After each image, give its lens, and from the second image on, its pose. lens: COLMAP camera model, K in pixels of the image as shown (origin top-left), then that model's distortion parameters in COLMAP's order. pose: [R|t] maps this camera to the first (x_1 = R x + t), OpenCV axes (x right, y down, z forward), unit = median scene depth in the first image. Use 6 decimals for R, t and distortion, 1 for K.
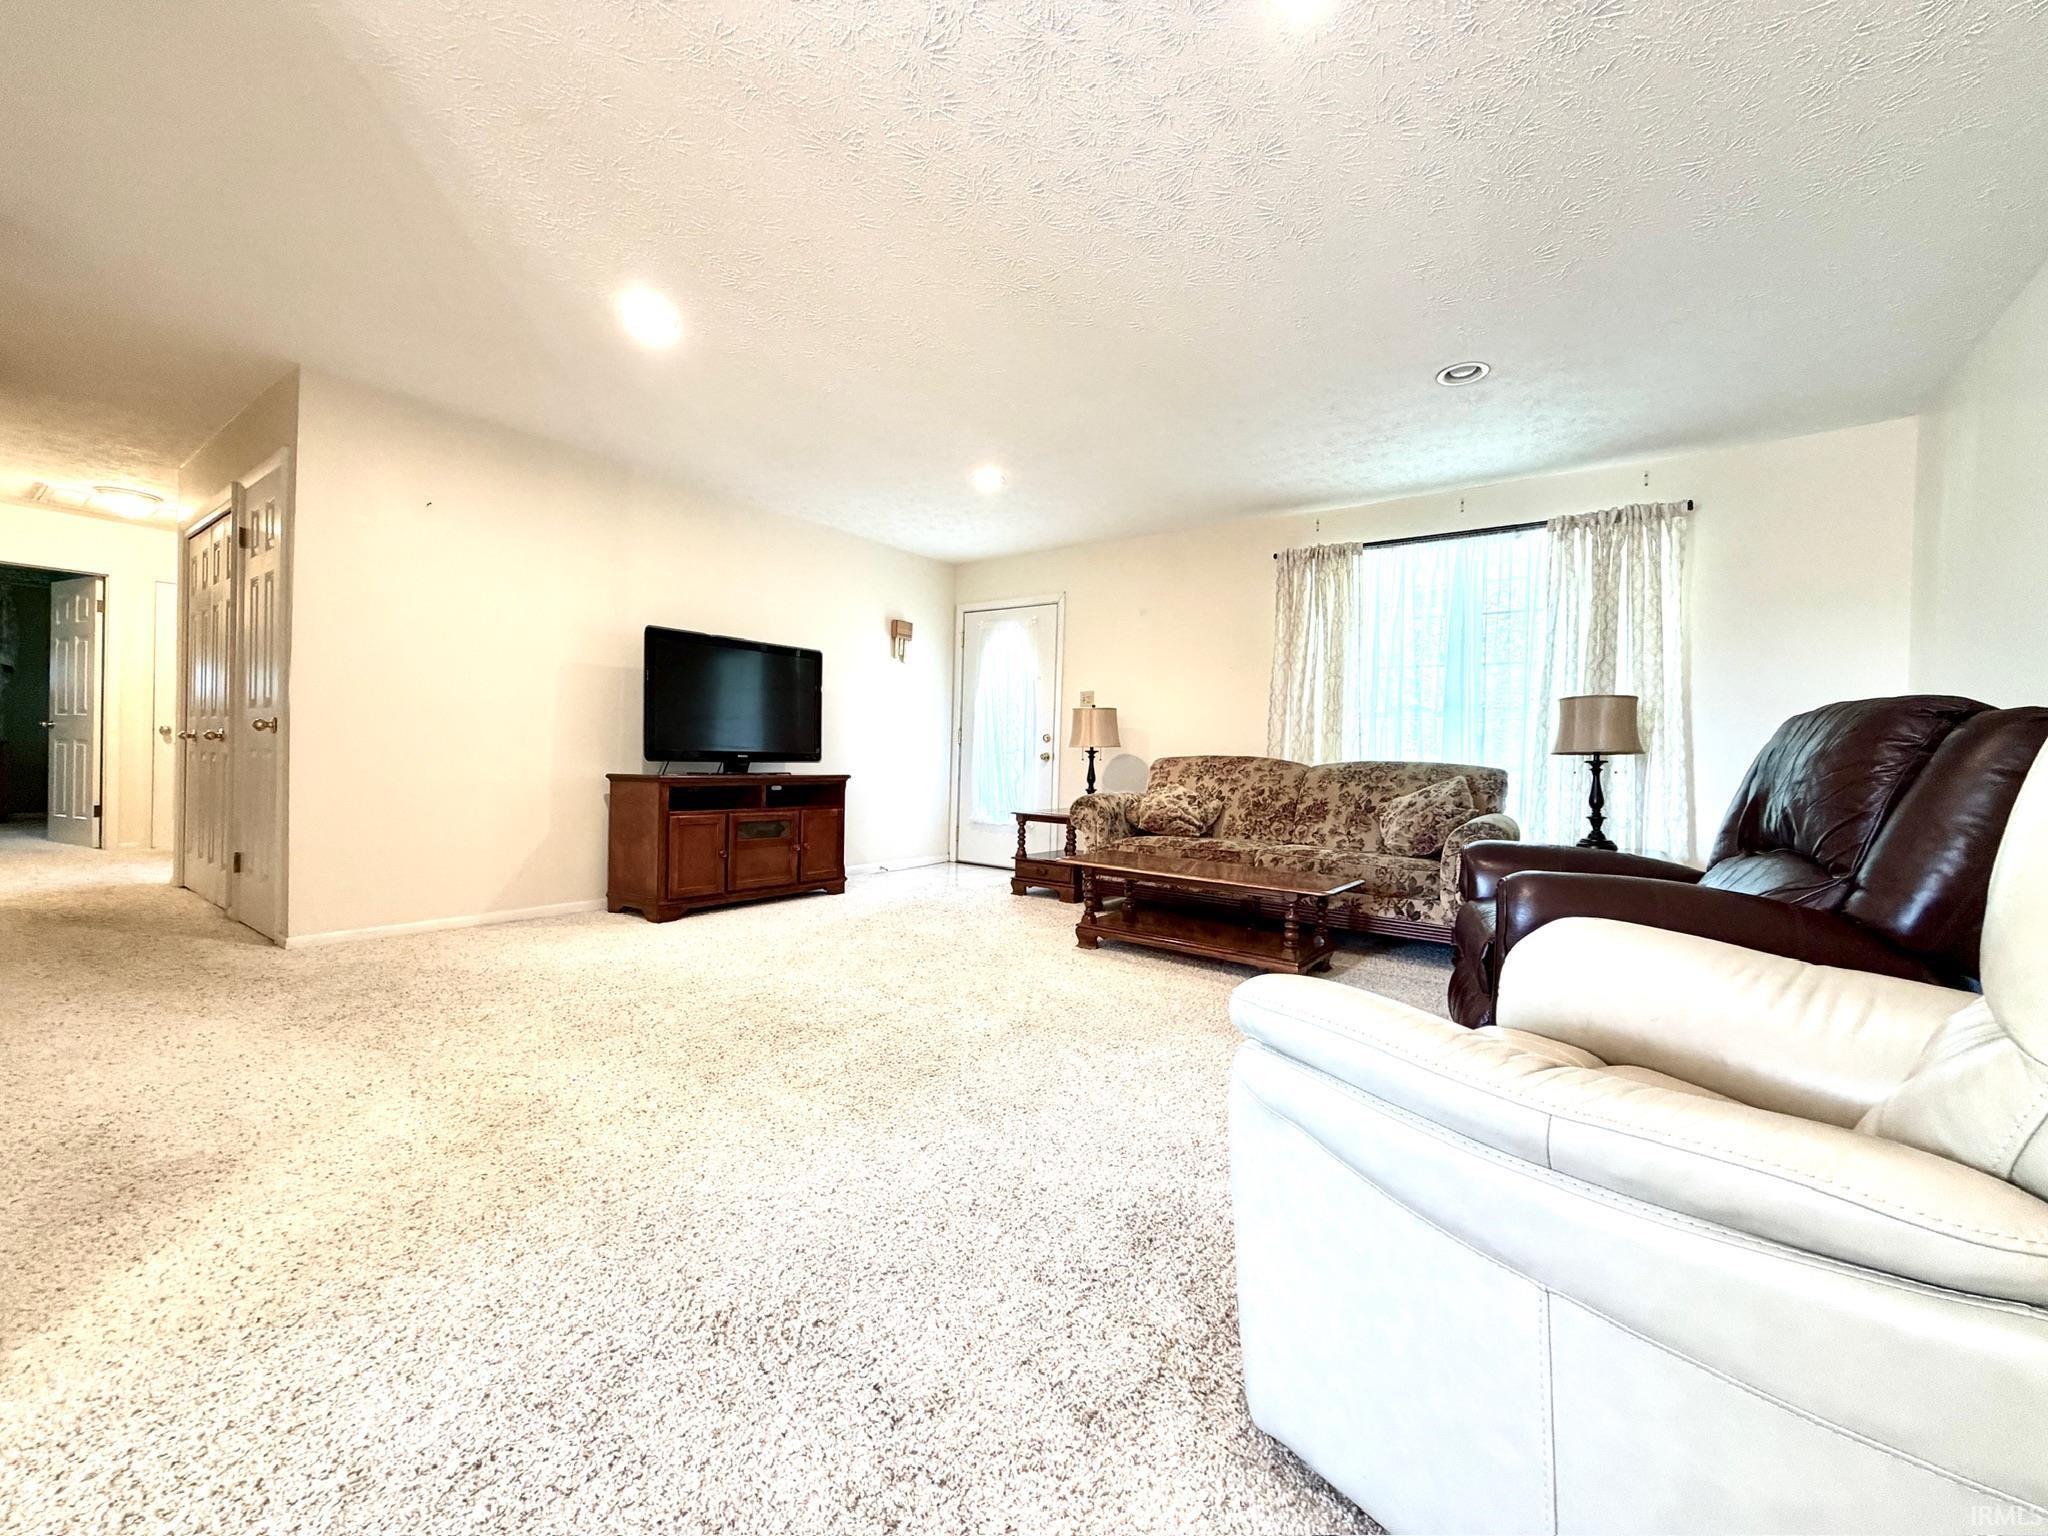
lens RADIAL K [[812.5, 0, 1019.8], [0, 812.5, 765.7], [0, 0, 1]] dist [-0.000190, -0.000239]
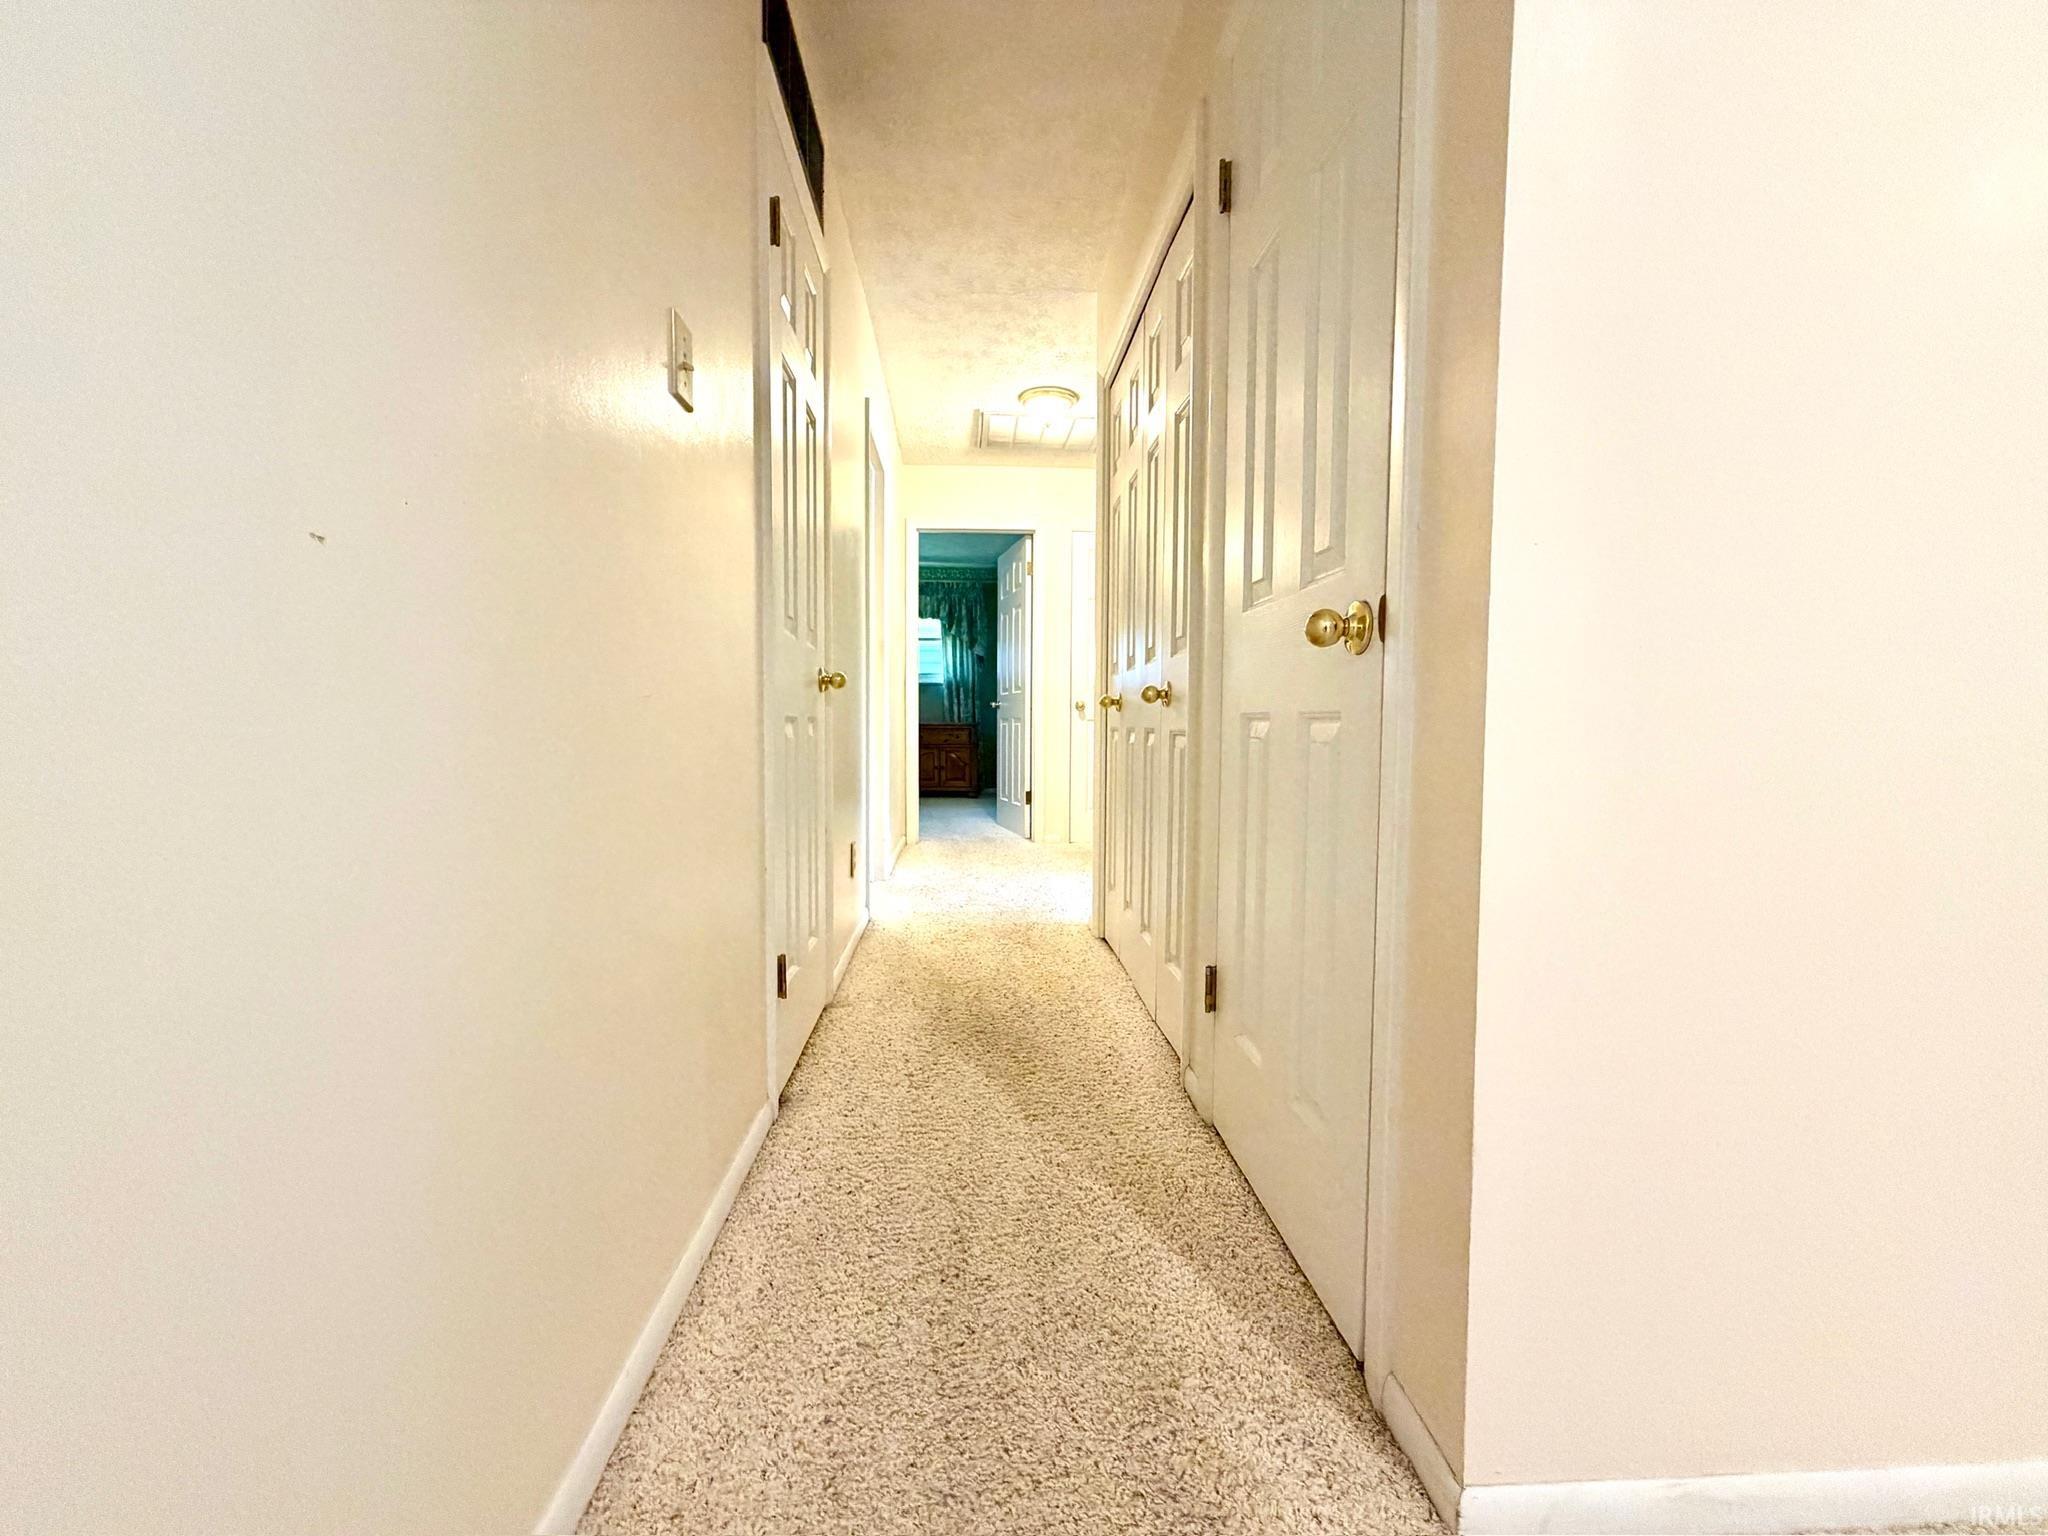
lens RADIAL K [[815.1, 0, 1019.7], [0, 815.1, 765.6], [0, 0, 1]] dist [-0.000176, 0.000070]
pose [[0.638759, 0.020306, -0.769139, -0.448520], [0.002202, 0.999599, 0.028218, -0.005334], [0.769404, -0.019718, 0.638458, 0.417856]]
